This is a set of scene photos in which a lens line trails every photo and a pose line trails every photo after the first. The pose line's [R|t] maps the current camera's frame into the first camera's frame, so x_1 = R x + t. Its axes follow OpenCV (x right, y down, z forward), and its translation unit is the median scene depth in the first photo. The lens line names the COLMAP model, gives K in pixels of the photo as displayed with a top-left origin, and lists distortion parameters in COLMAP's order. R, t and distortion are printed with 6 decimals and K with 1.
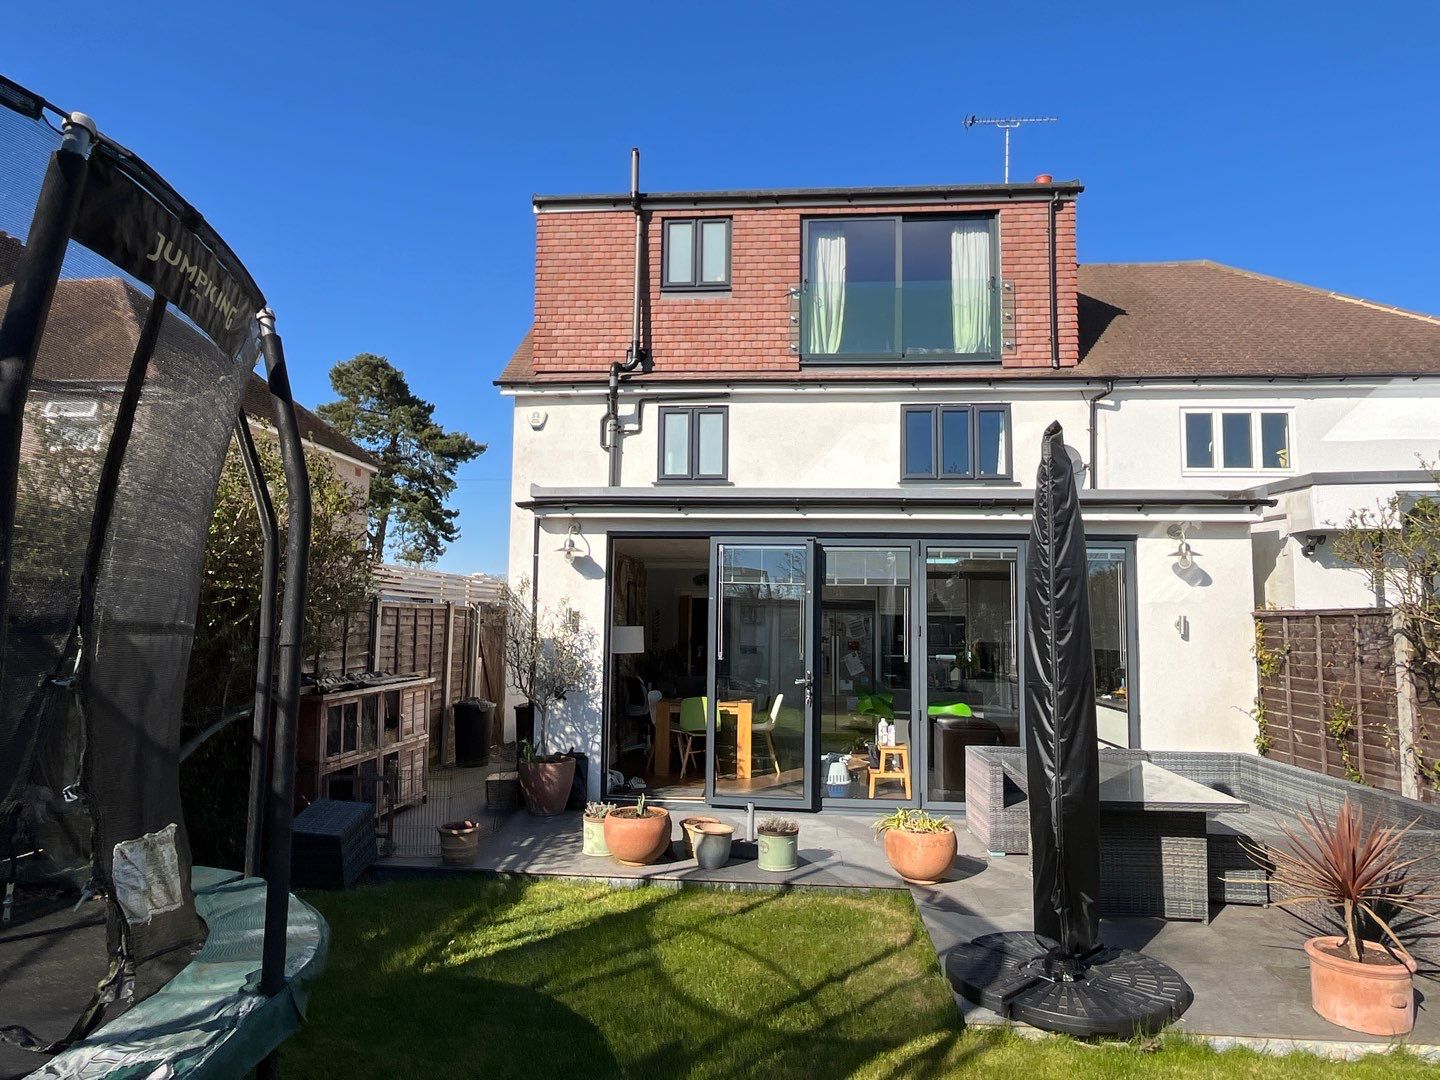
lens RADIAL K [[924.5, 0, 718.3], [0, 924.5, 542.0], [0, 0, 1]] dist [0.007756, 0.000672]
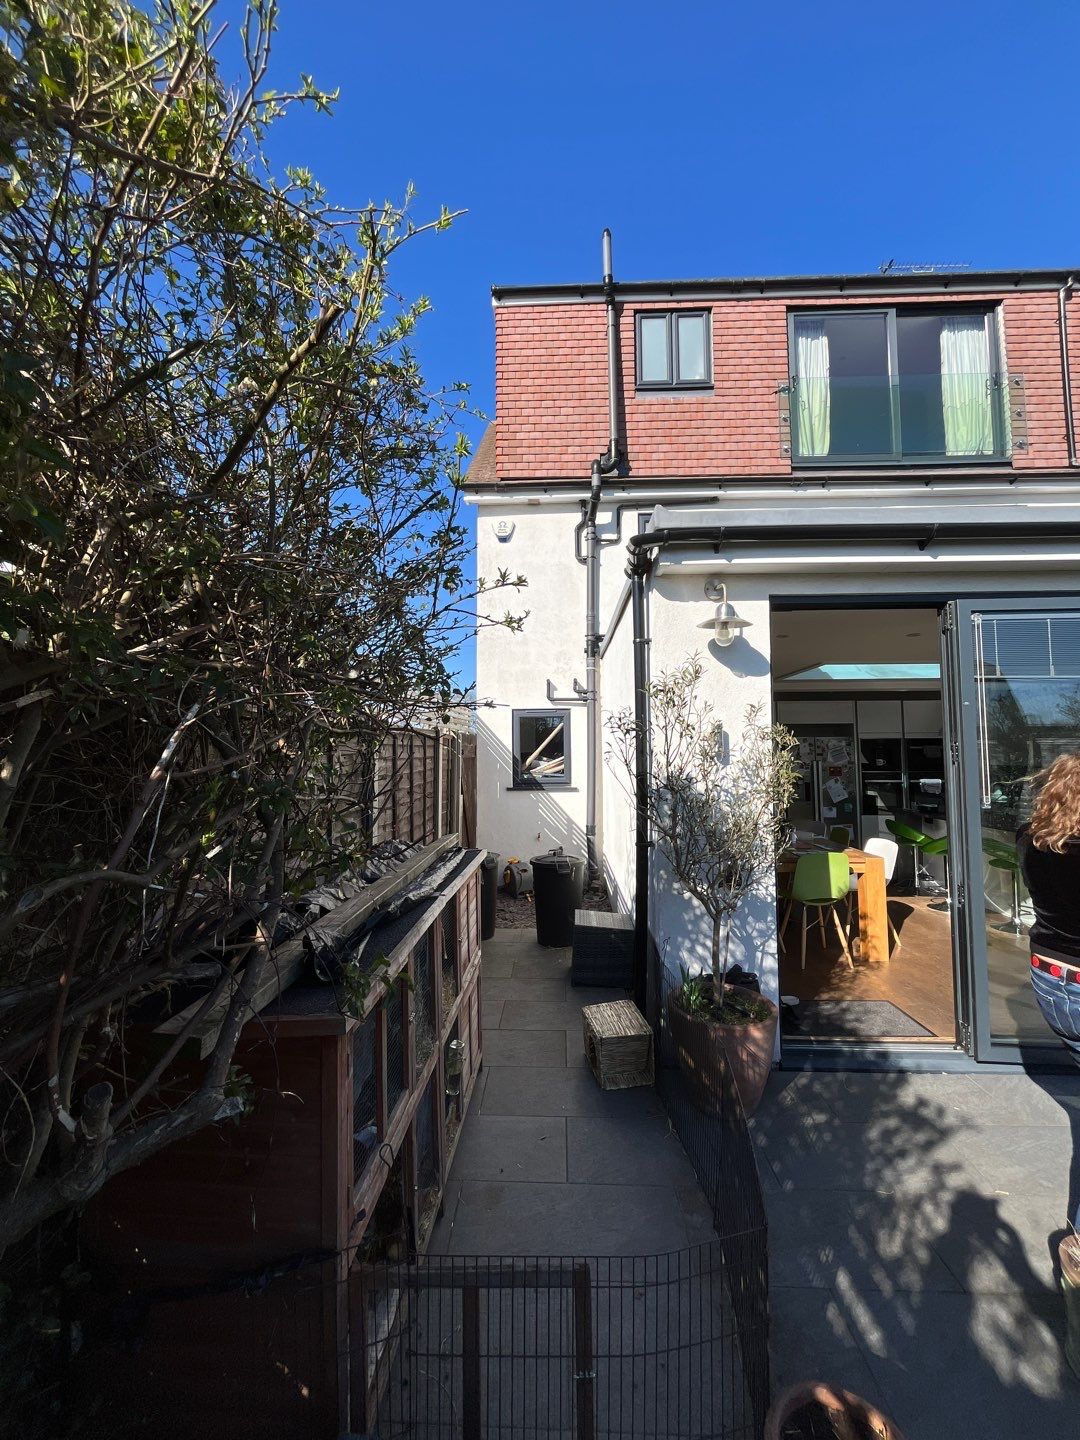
lens RADIAL K [[586.5, 0, 540.1], [0, 586.5, 718.3], [0, 0, 1]] dist [-0.001506, -0.000553]
pose [[0.998748, -0.014593, 0.047855, -0.190527], [0.013168, 0.999464, 0.029959, 0.035992], [-0.048266, -0.029291, 0.998405, 0.418335]]
